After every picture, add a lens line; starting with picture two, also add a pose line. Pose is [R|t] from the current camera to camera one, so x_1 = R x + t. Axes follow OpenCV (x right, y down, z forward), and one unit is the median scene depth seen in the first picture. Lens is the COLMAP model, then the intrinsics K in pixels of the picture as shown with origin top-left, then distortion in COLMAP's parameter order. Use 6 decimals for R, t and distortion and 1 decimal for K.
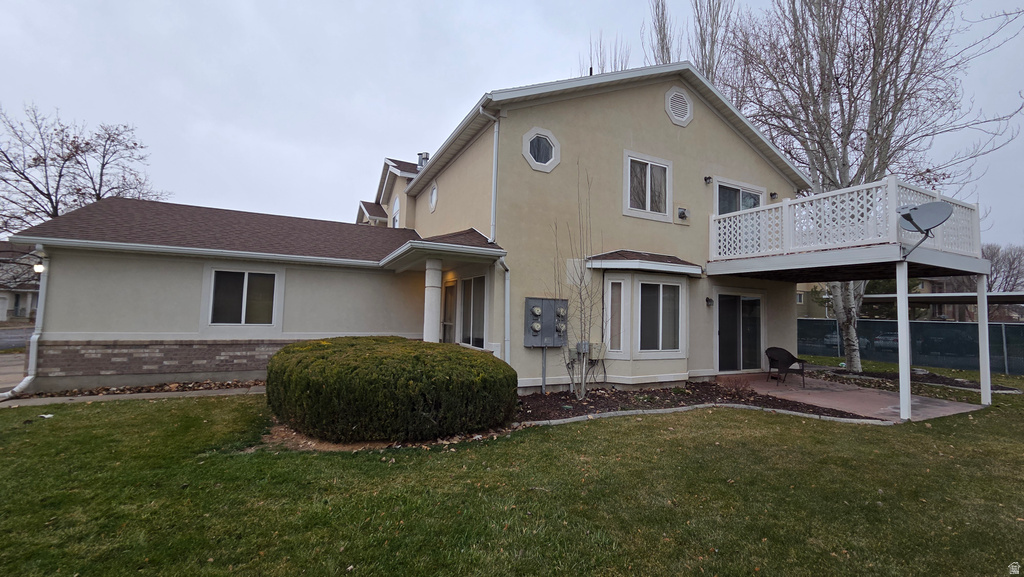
lens RADIAL K [[418.0, 0, 512.7], [0, 418.0, 286.2], [0, 0, 1]] dist [0.002631, -0.003437]
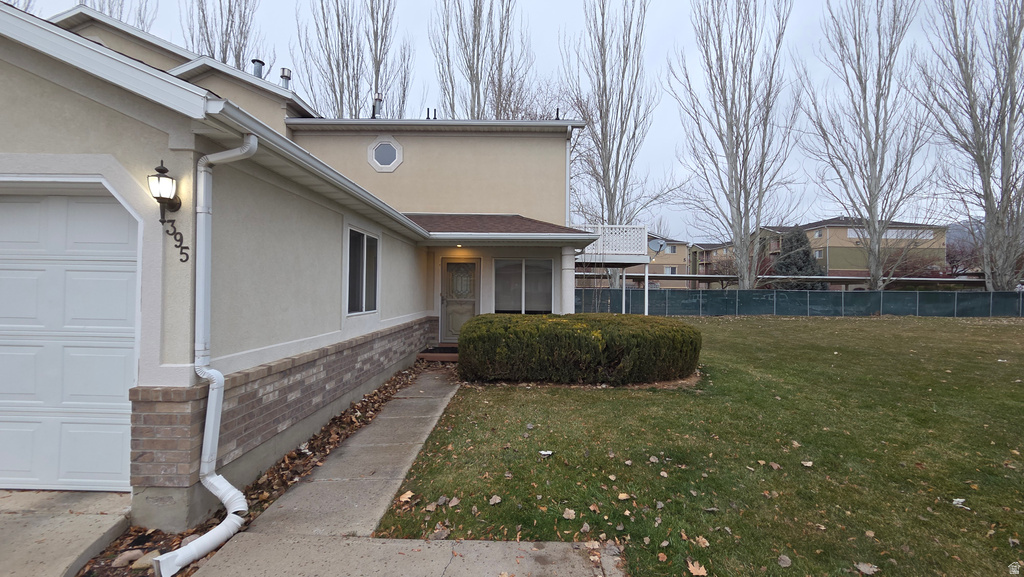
lens RADIAL K [[418.0, 0, 512.7], [0, 418.0, 286.2], [0, 0, 1]] dist [0.002631, -0.003437]
pose [[0.452728, -0.013019, 0.891553, -1.127426], [-0.053105, 0.997725, 0.041536, 0.008377], [-0.890066, -0.066150, 0.451007, 0.486058]]
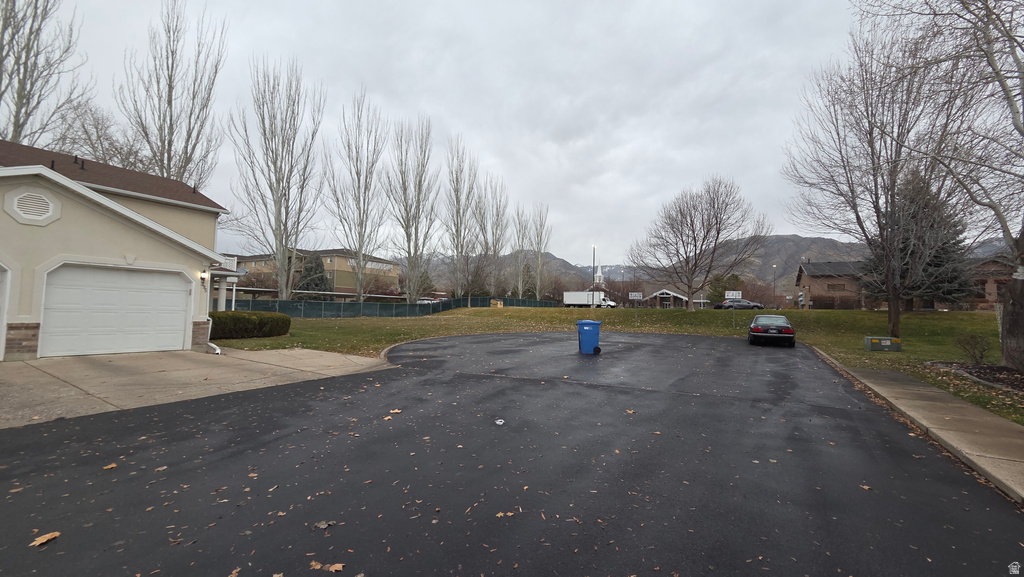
lens RADIAL K [[418.0, 0, 512.7], [0, 418.0, 286.2], [0, 0, 1]] dist [0.002631, -0.003437]
pose [[-0.547392, 0.004351, 0.836865, -2.641335], [-0.092489, 0.993546, -0.065663, -0.005932], [-0.831750, -0.113344, -0.543457, 0.762396]]
